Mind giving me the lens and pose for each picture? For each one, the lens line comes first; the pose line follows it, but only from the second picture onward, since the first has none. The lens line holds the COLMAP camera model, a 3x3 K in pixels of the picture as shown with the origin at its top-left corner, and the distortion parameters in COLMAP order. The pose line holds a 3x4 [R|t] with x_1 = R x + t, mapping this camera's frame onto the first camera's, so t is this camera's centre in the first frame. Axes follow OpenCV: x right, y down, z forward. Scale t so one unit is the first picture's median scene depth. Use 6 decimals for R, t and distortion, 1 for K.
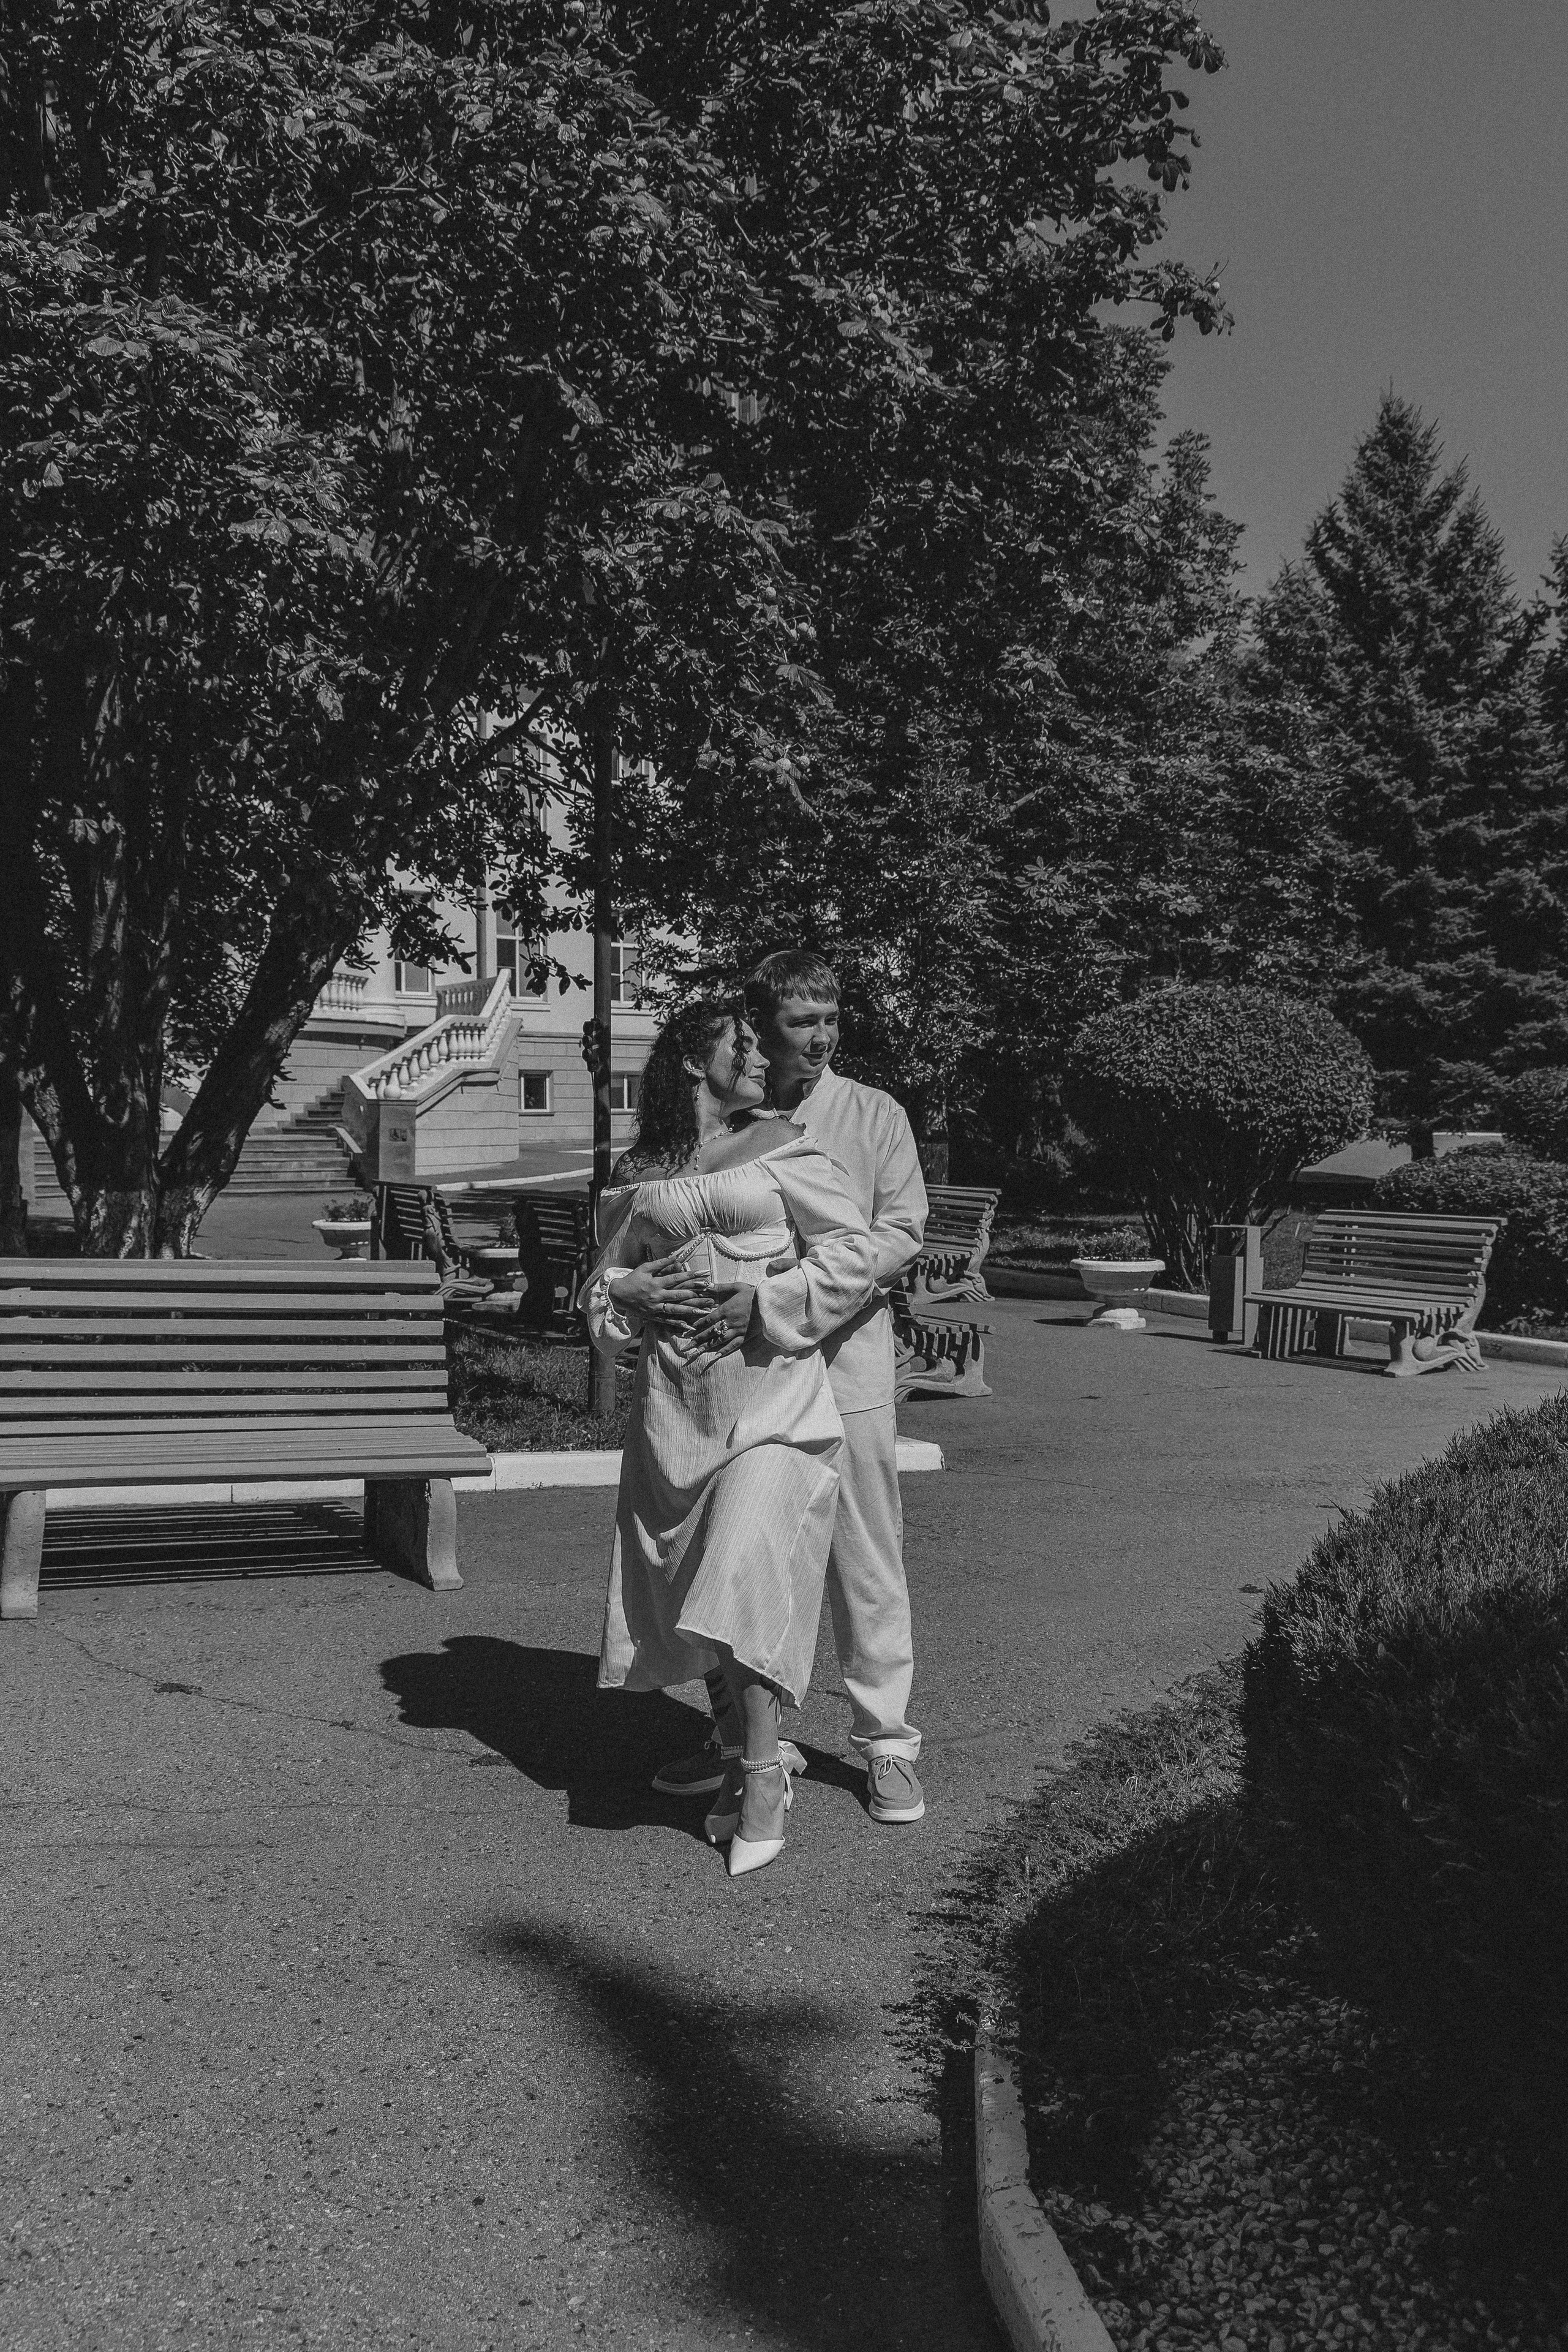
lens RADIAL K [[2190.3, 0, 784.0], [0, 2190.3, 1212.3], [0, 0, 1]] dist [0.280820, 0.001476]
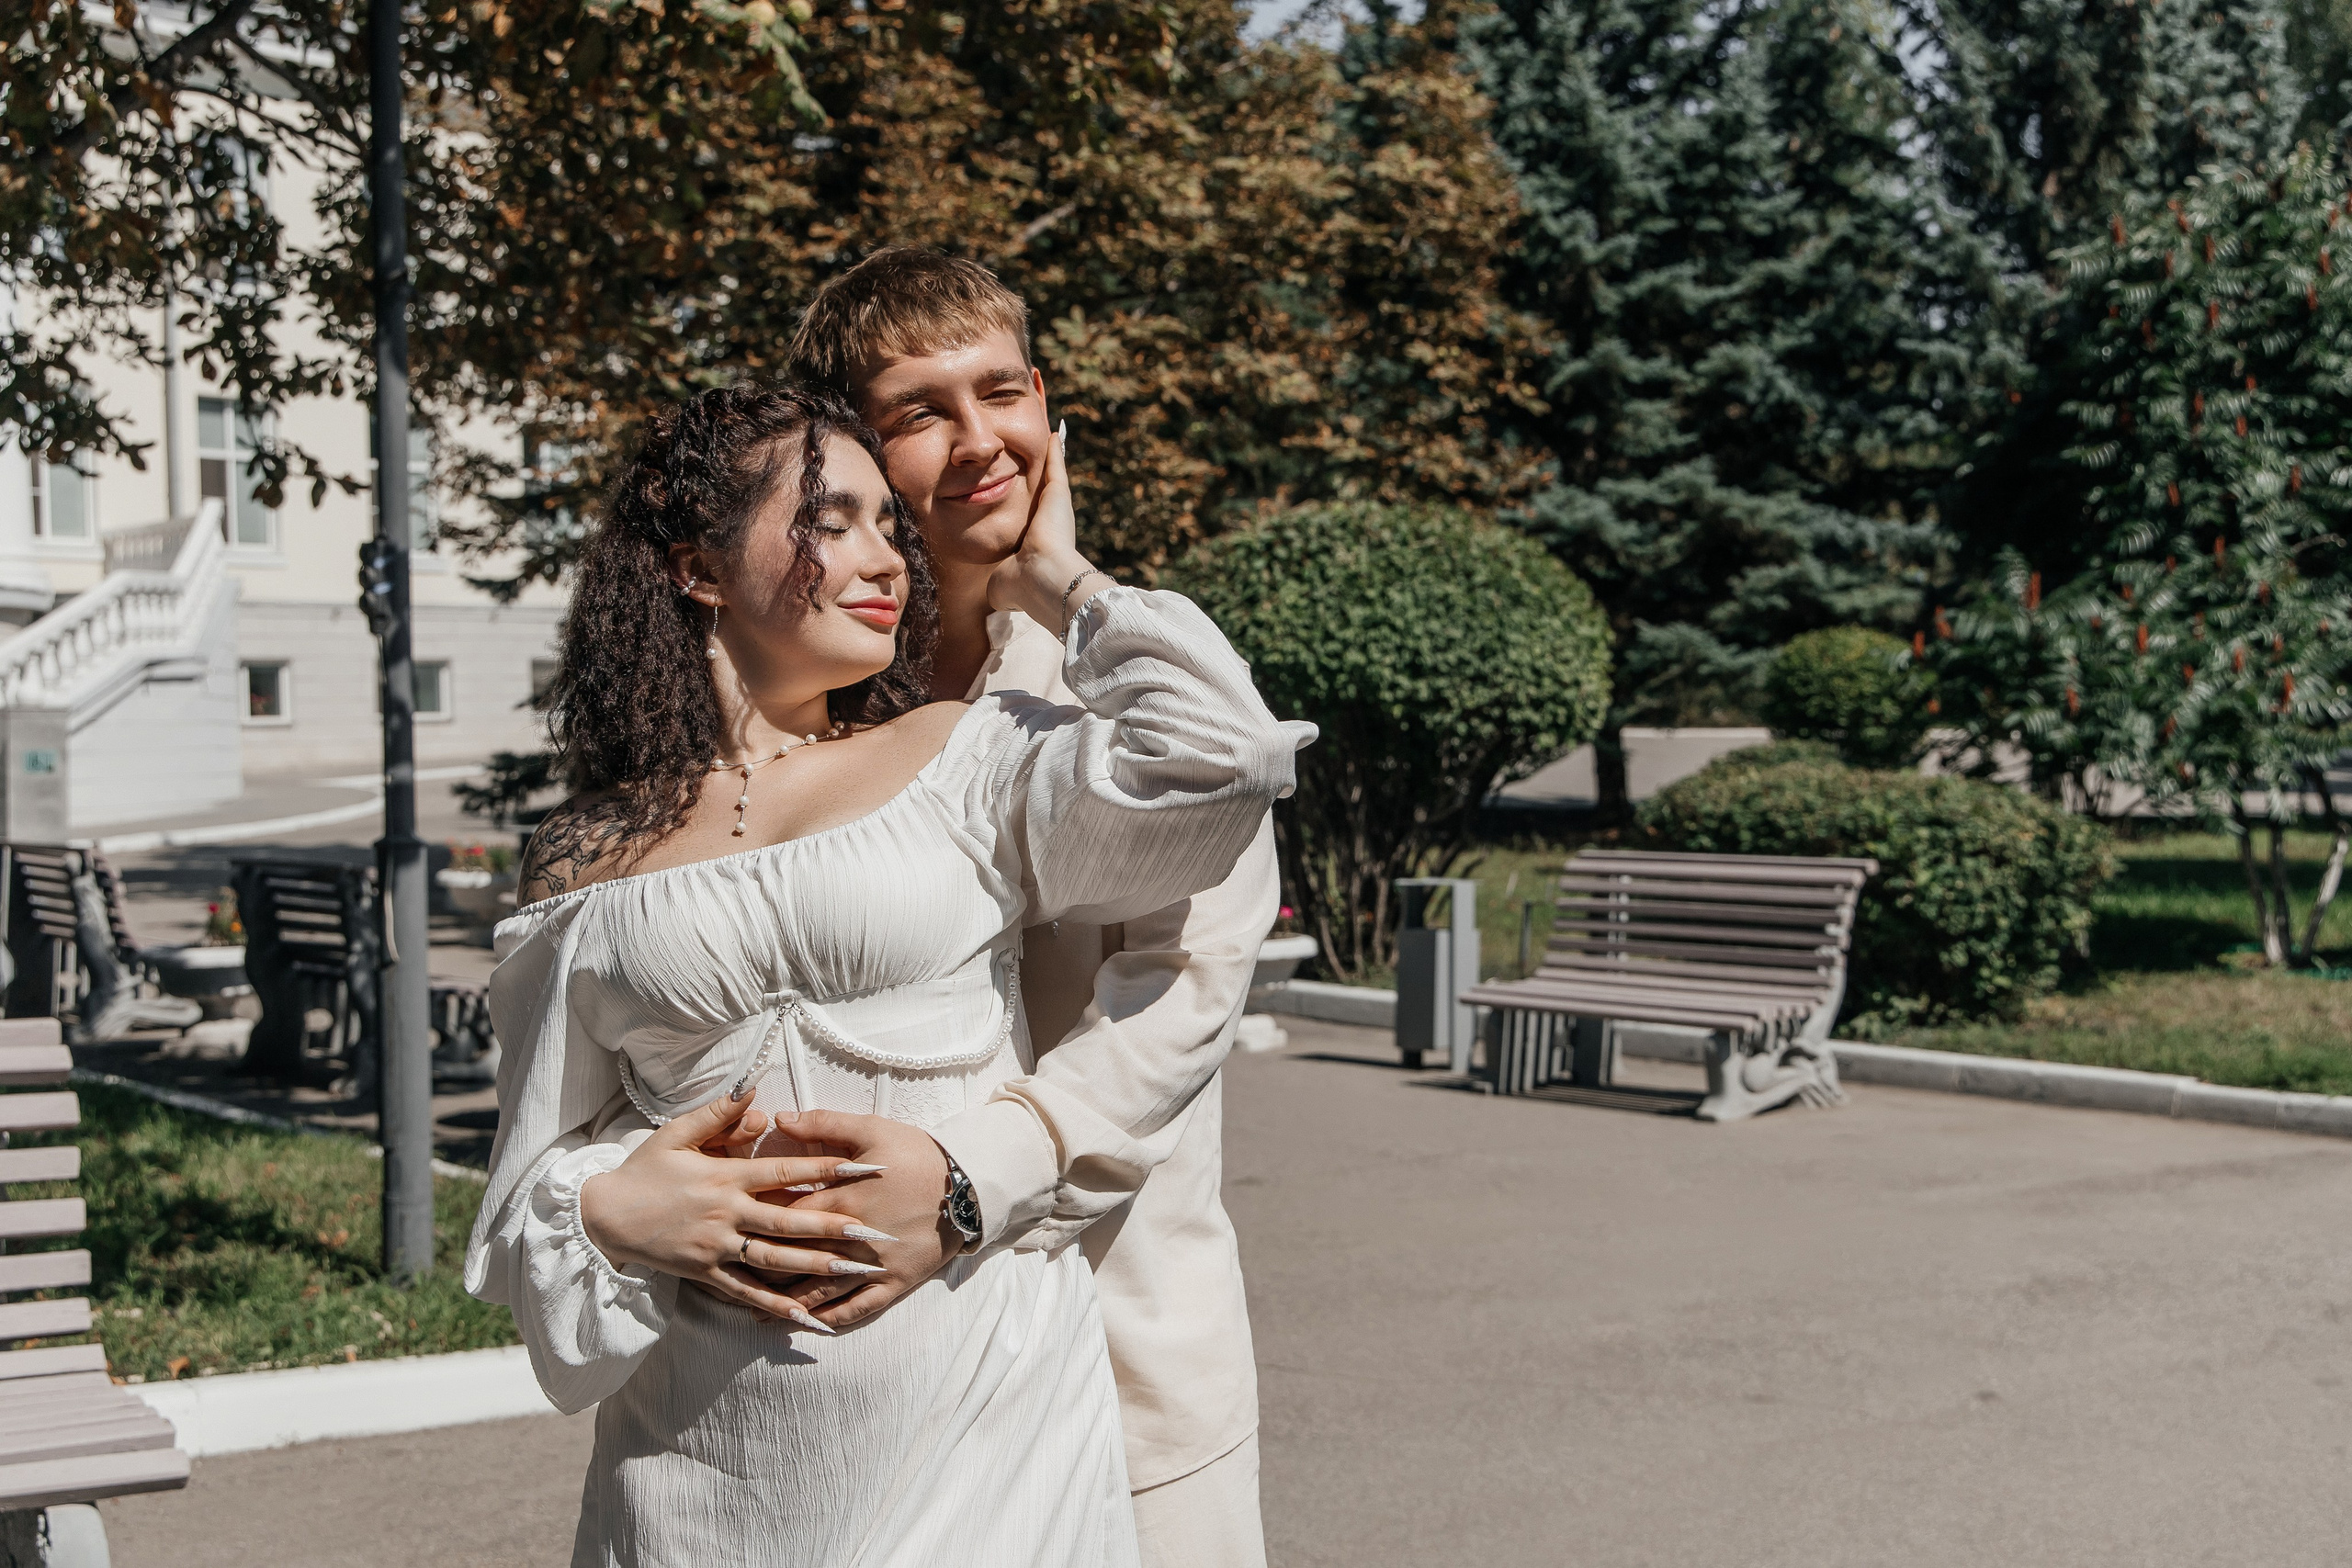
lens RADIAL K [[3128.8, 0, 1091.8], [0, 3128.8, 819.6], [0, 0, 1]] dist [0.148275, -0.006457]
pose [[0.989601, -0.022562, 0.142058, -0.014522], [0.024312, 0.999648, -0.010597, -0.003709], [-0.141769, 0.013940, 0.989802, 0.123251]]
